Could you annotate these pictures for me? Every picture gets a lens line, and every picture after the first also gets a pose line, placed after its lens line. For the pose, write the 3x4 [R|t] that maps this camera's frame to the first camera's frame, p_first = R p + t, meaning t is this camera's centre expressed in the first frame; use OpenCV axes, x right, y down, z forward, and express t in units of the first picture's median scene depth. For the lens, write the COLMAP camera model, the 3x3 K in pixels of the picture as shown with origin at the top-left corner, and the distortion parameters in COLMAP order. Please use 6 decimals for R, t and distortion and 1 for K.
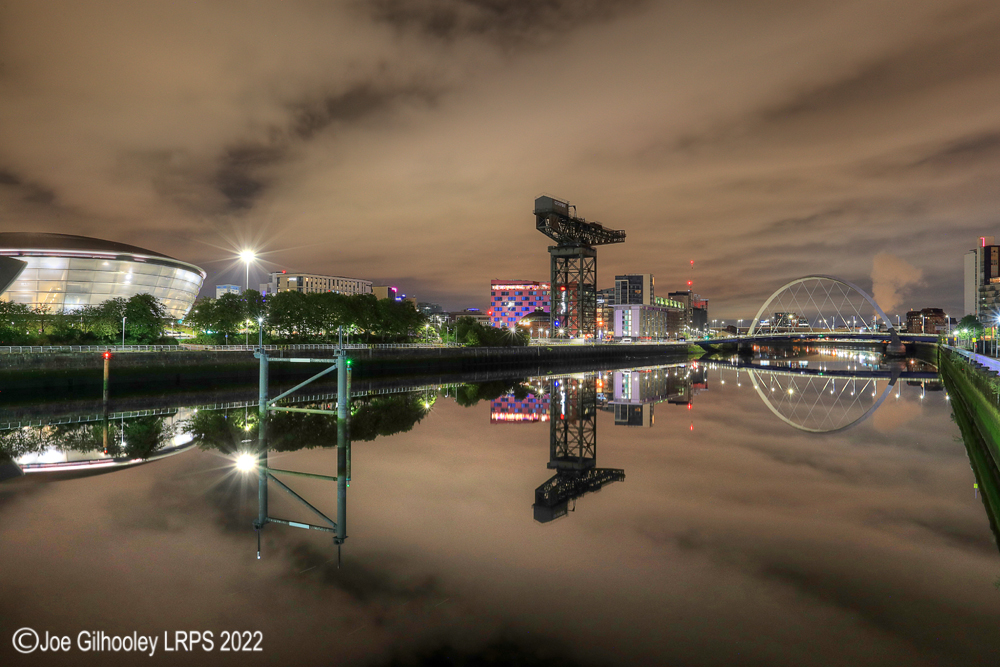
lens RADIAL K [[724.3, 0, 522.9], [0, 724.3, 330.6], [0, 0, 1]] dist [0.011496, 0.004597]
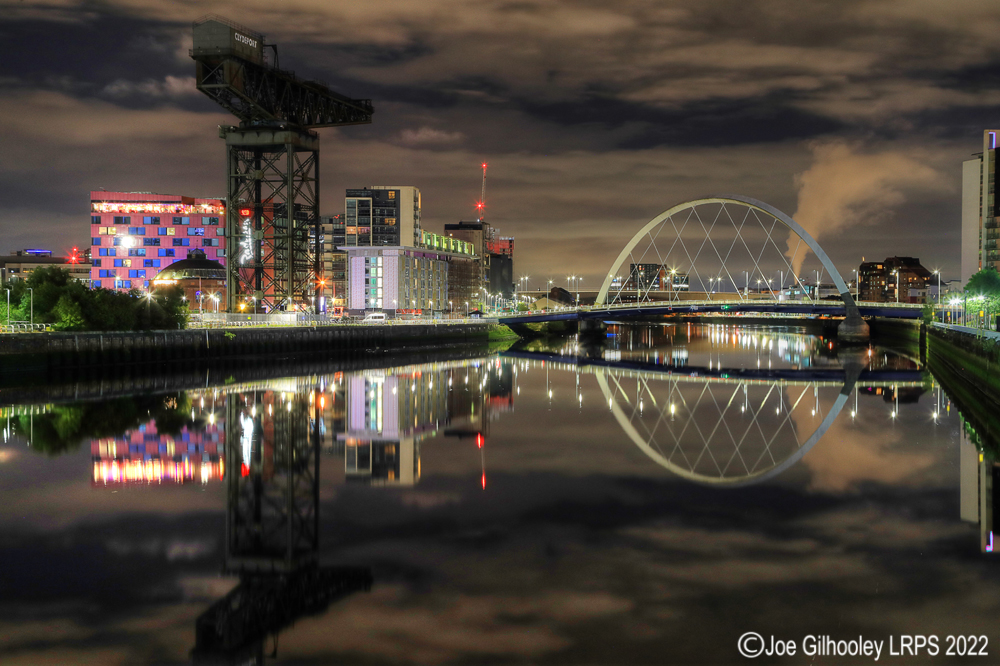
lens RADIAL K [[1410.2, 0, 500.0], [0, 1410.2, 333.0], [0, 0, 1]] dist [0.148332, 0.033523]
pose [[0.970127, -0.005331, 0.242541, -0.013008], [-0.001009, 0.999661, 0.026006, -0.000688], [-0.242597, -0.025473, 0.969793, 0.007289]]
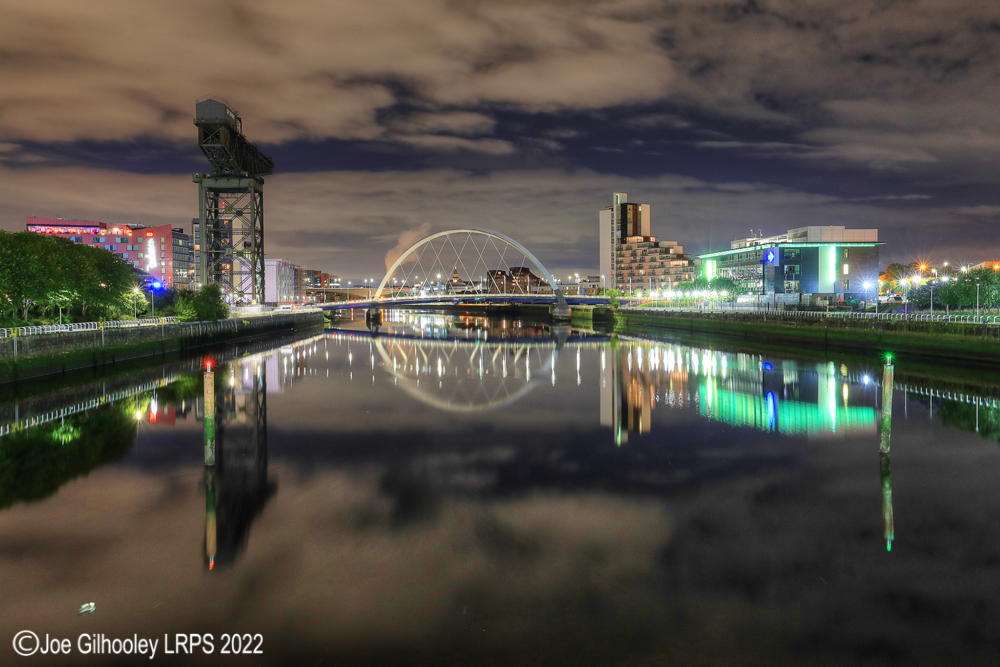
lens RADIAL K [[905.0, 0, 500.0], [0, 905.0, 333.5], [0, 0, 1]] dist [-0.005238, 0.001279]
pose [[0.832349, -0.031099, 0.553379, -0.166469], [0.005379, 0.998831, 0.048041, -0.002758], [-0.554226, -0.037010, 0.831543, 0.089813]]
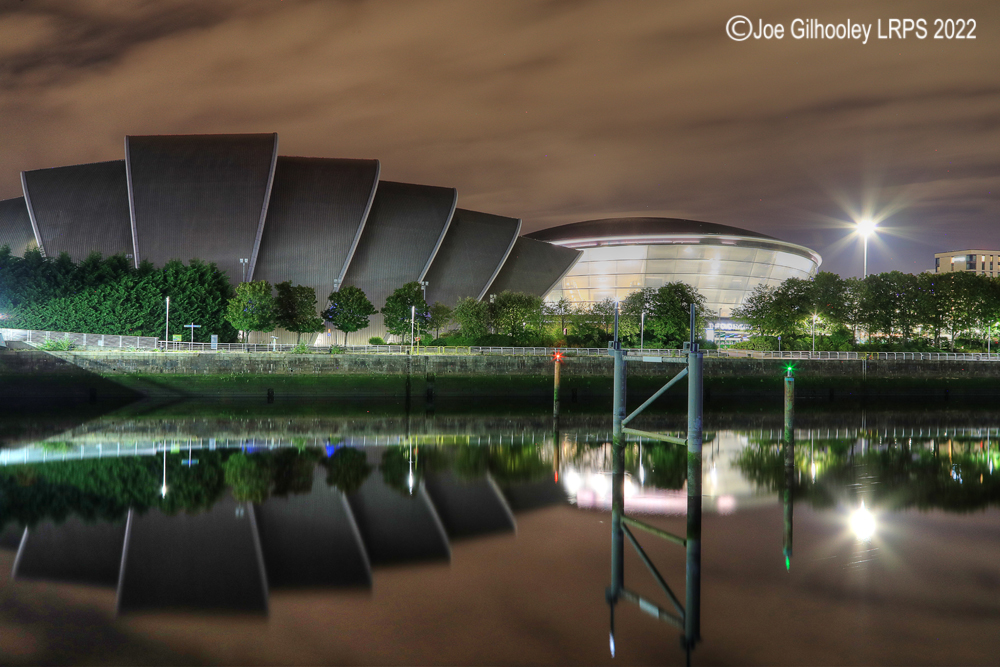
lens RADIAL K [[1027.4, 0, 500.0], [0, 1027.4, 333.5], [0, 0, 1]] dist [0.005939, 0.009058]
pose [[0.718501, -0.001137, -0.695525, 0.035087], [-0.003437, 0.999981, -0.005185, 0.003319], [0.695517, 0.006116, 0.718484, 0.034136]]
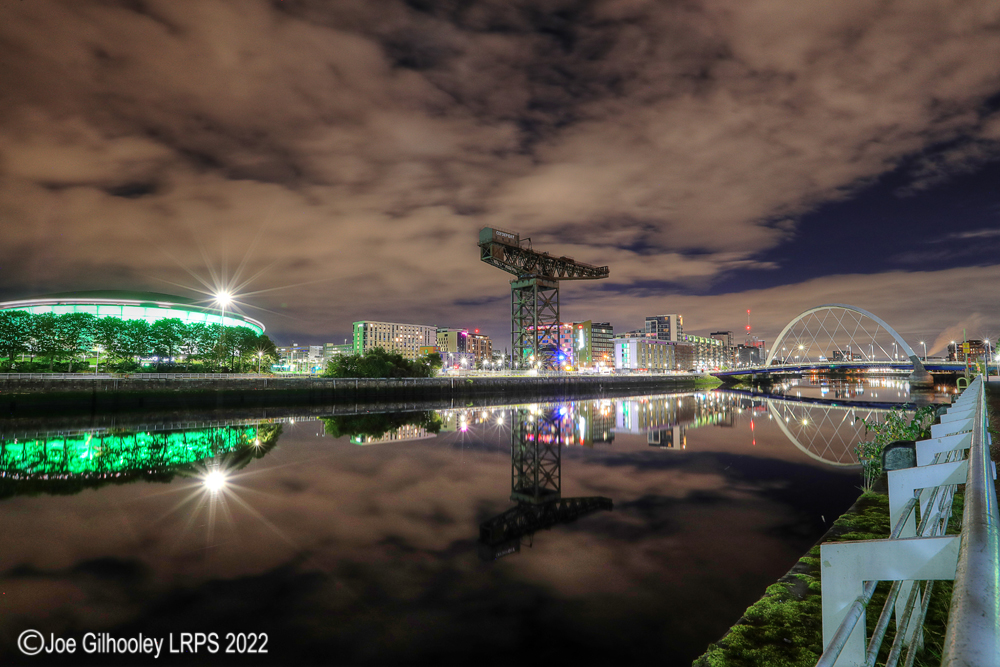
lens RADIAL K [[466.1, 0, 510.5], [0, 466.1, 335.1], [0, 0, 1]] dist [-0.023578, 0.000734]
pose [[0.958126, -0.027113, -0.285059, 0.178048], [0.007008, 0.997429, -0.071315, 0.007275], [0.286260, 0.066331, 0.955853, 0.294001]]
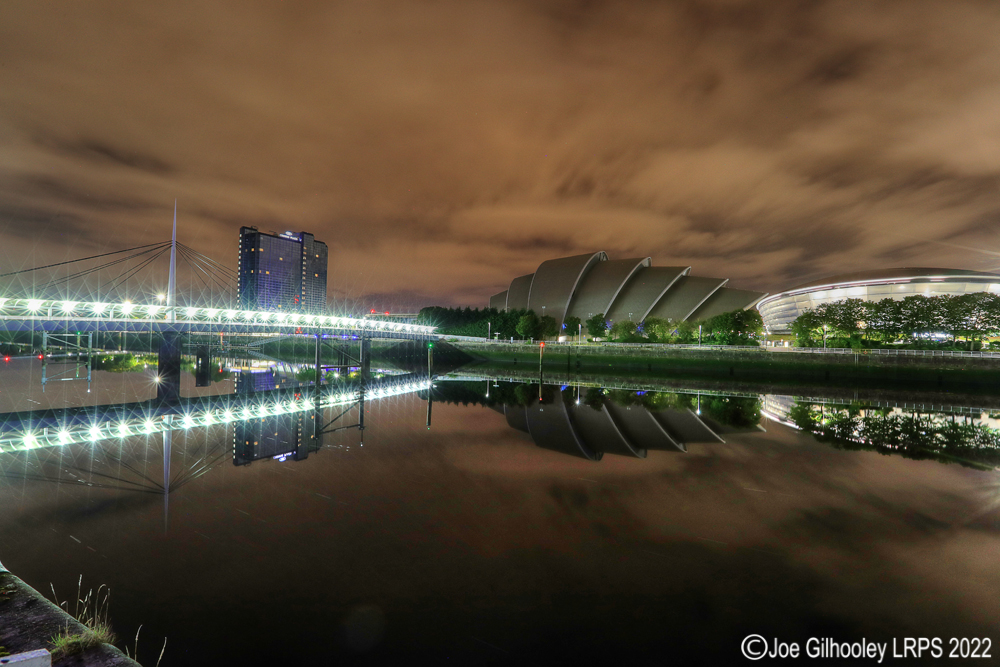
lens RADIAL K [[466.1, 0, 510.5], [0, 466.1, 335.1], [0, 0, 1]] dist [-0.023578, 0.000734]
pose [[0.041531, -0.012240, -0.999062, 0.119937], [-0.013141, 0.999832, -0.012796, 0.005914], [0.999051, 0.013660, 0.041364, 0.197378]]
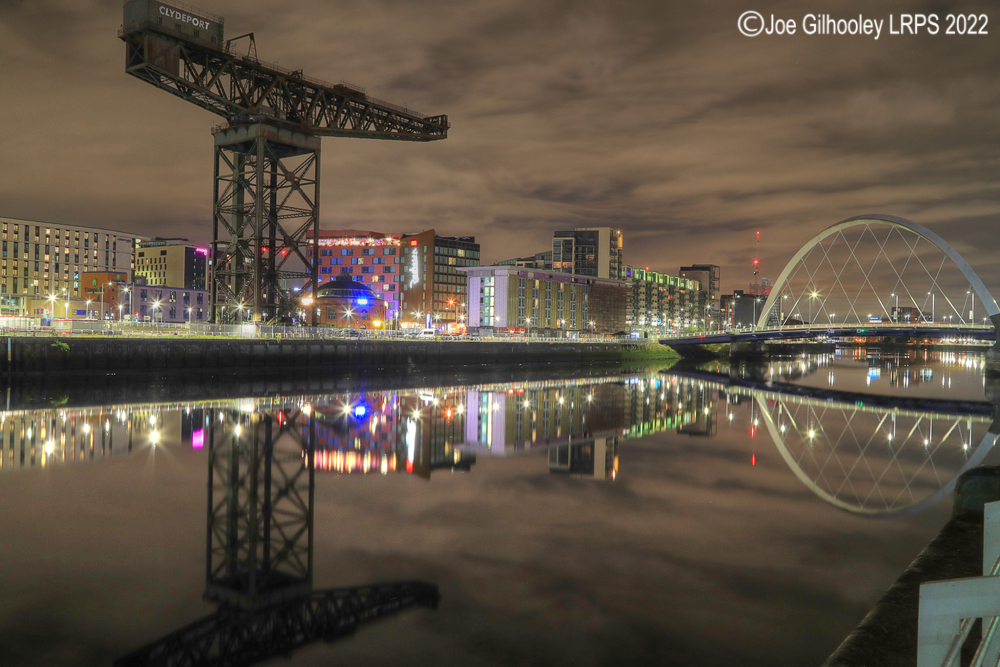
lens RADIAL K [[840.0, 0, 500.0], [0, 840.0, 333.5], [0, 0, 1]] dist [-0.064528, 0.081320]
pose [[0.992376, 0.014650, -0.122370, 0.230103], [-0.013740, 0.999871, 0.008281, 0.008141], [0.122476, -0.006537, 0.992450, 0.386909]]
